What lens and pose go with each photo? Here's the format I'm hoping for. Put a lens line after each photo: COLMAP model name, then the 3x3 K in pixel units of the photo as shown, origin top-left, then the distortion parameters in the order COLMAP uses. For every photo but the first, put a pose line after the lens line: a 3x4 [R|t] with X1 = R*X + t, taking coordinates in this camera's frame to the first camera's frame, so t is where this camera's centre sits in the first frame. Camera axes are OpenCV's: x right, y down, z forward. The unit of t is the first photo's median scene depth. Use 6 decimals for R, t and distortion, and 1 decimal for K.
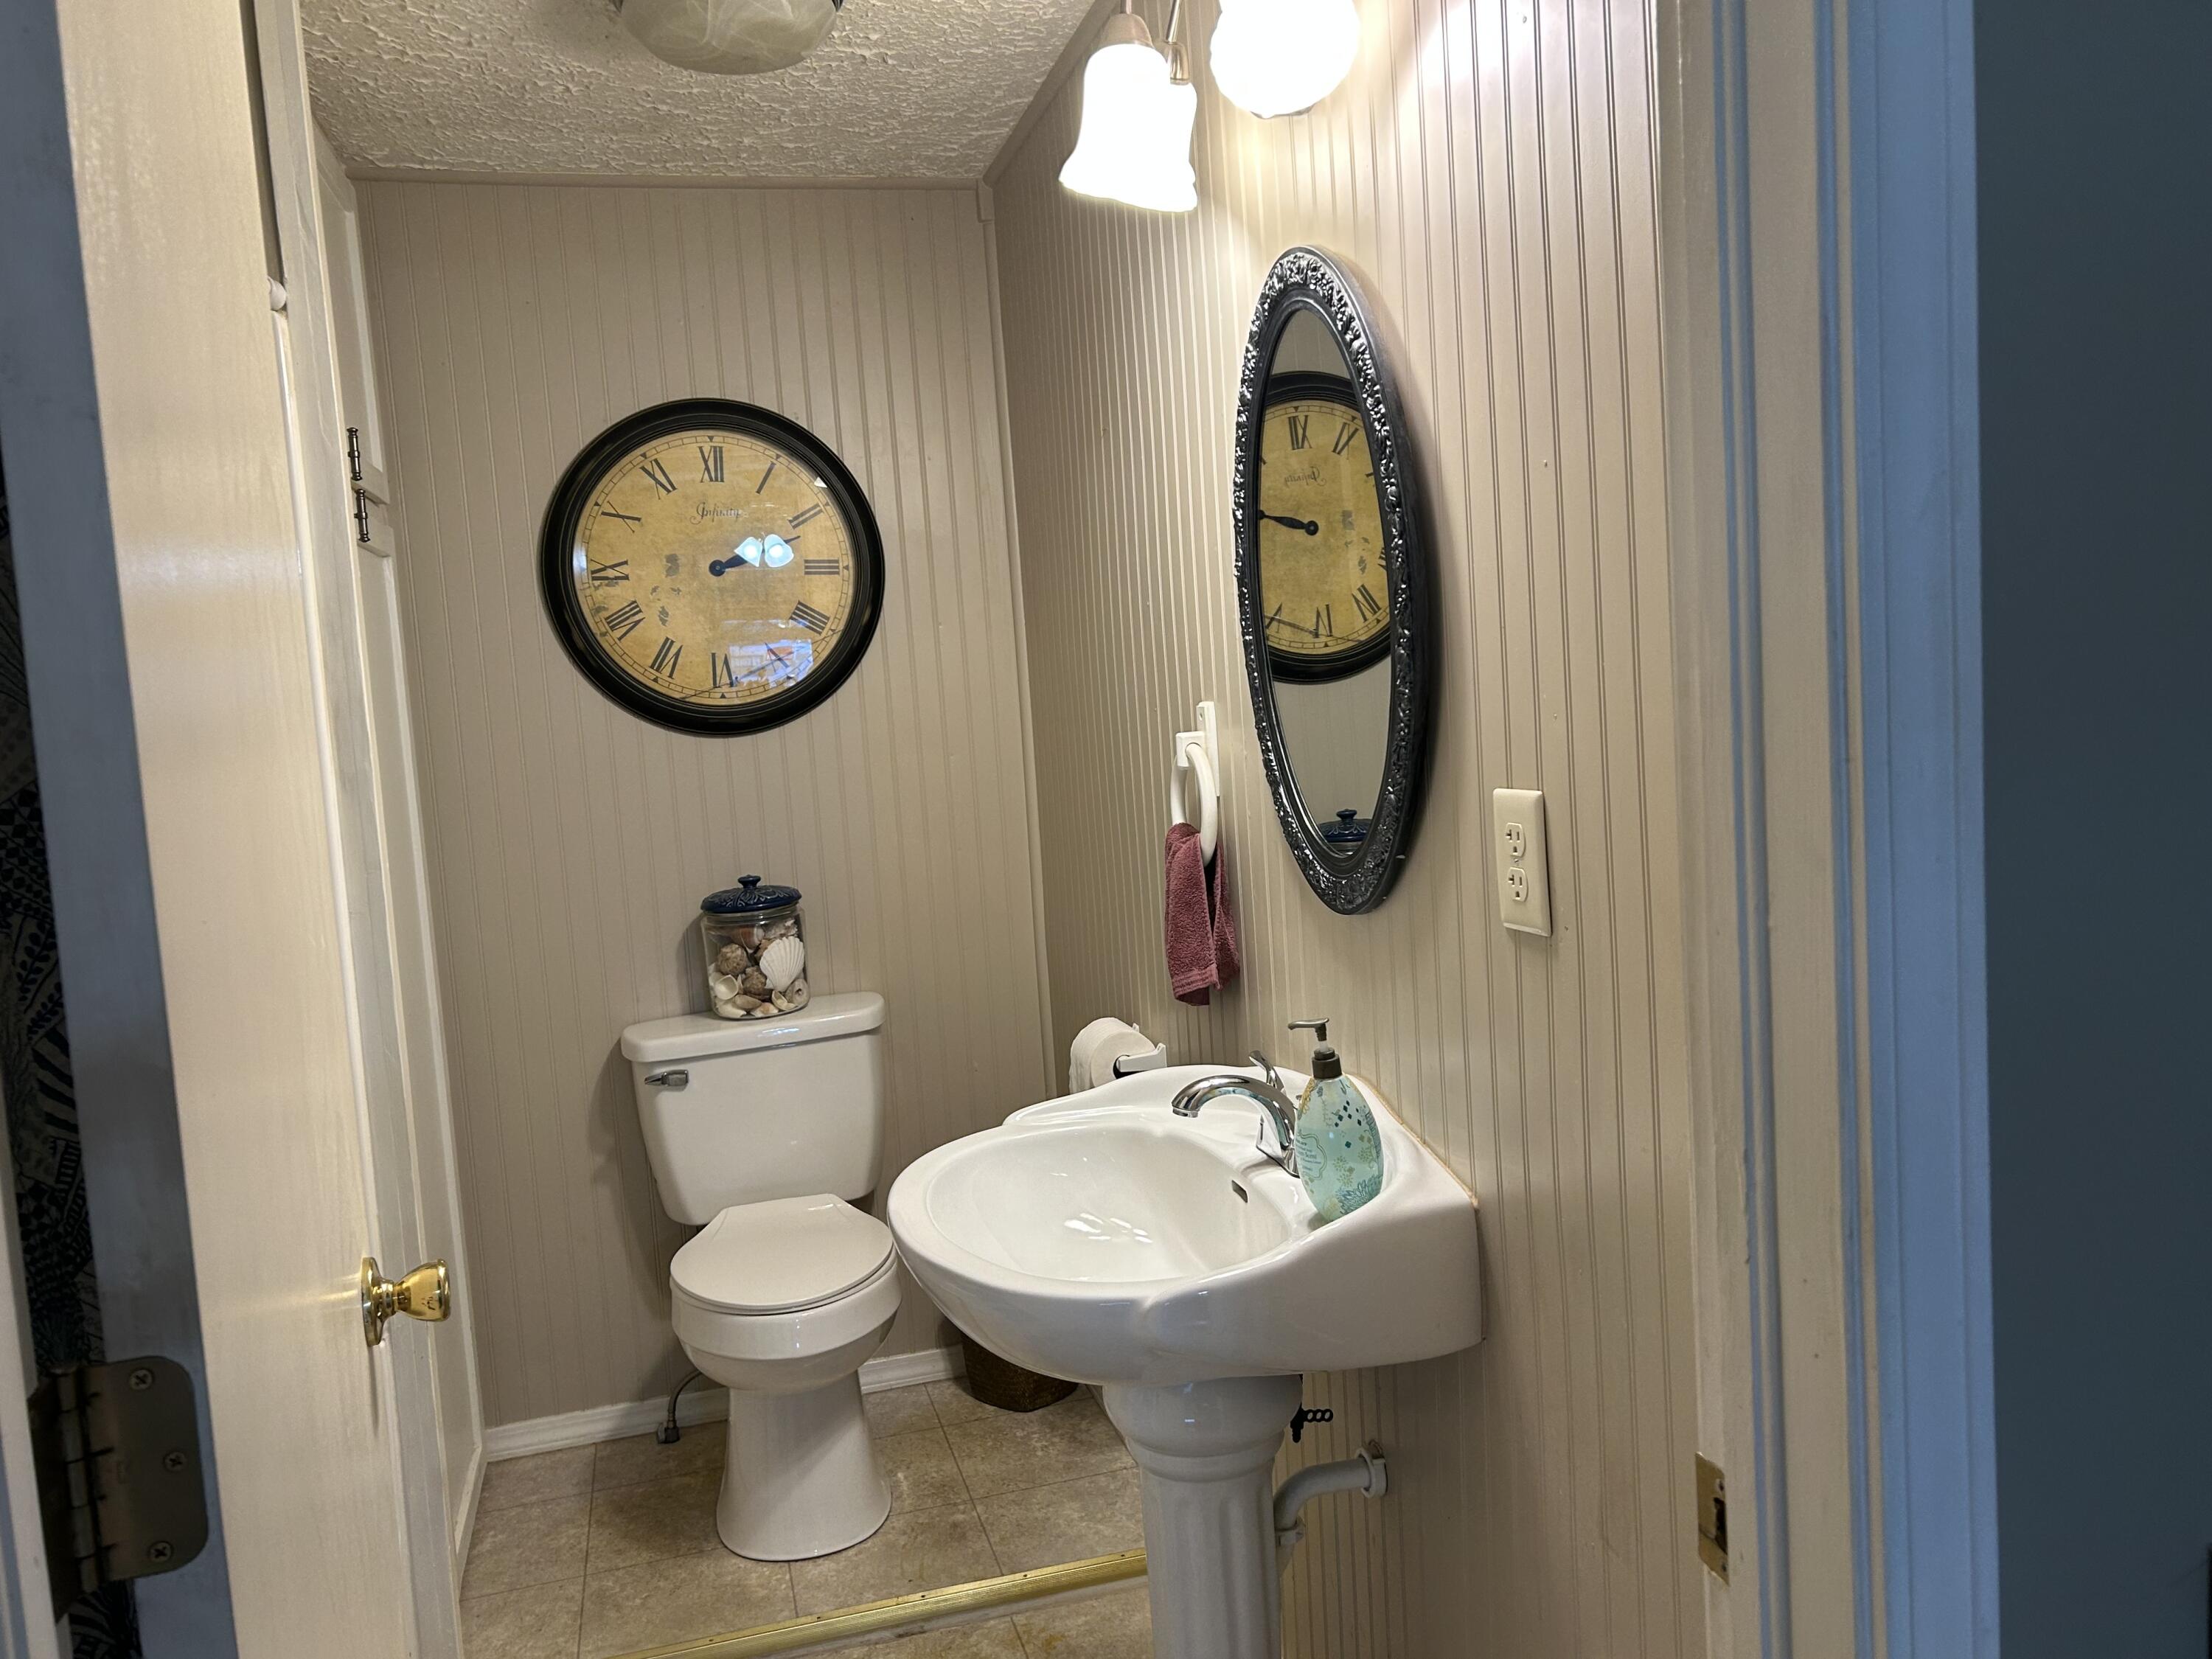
lens RADIAL K [[1680.9, 0, 1106.2], [0, 1680.9, 822.8], [0, 0, 1]] dist [0.085790, -0.107764]
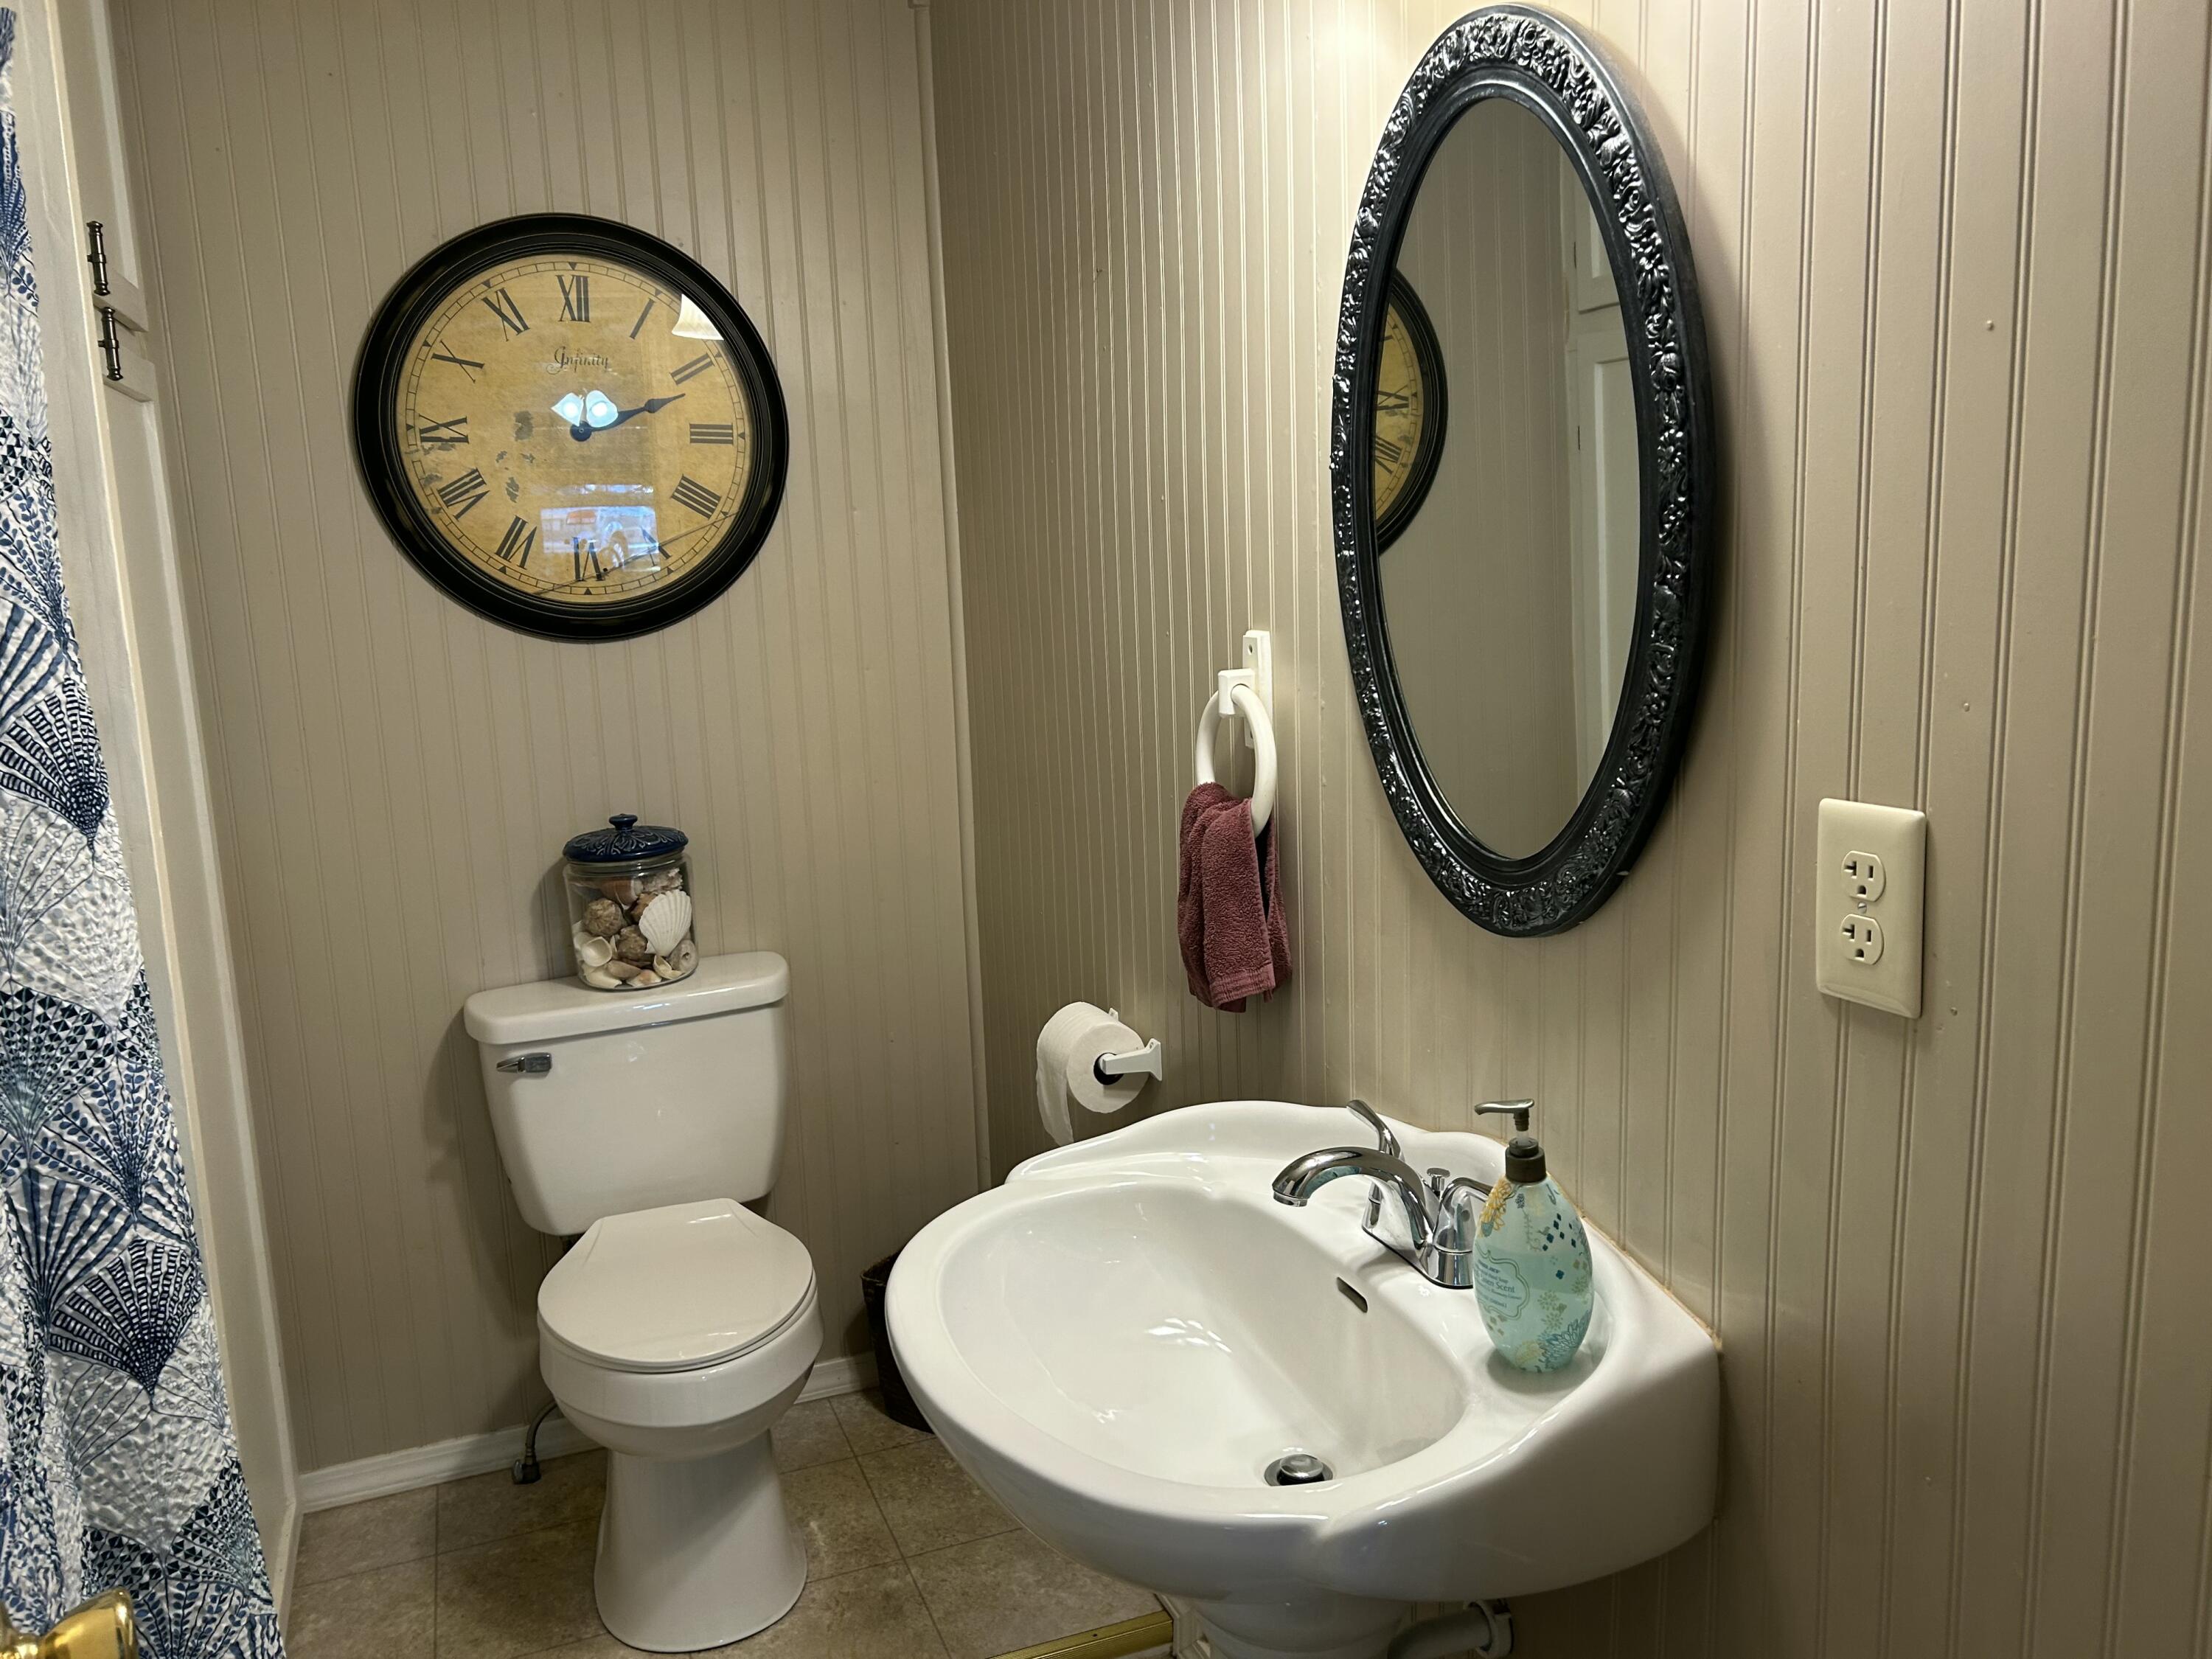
lens RADIAL K [[1704.7, 0, 1104.1], [0, 1704.7, 833.4], [0, 0, 1]] dist [0.028935, 0.000695]
pose [[0.994518, 0.010121, 0.104077, -0.068581], [-0.017934, 0.997067, 0.074406, -0.026240], [-0.103018, -0.075865, 0.991782, 0.160736]]
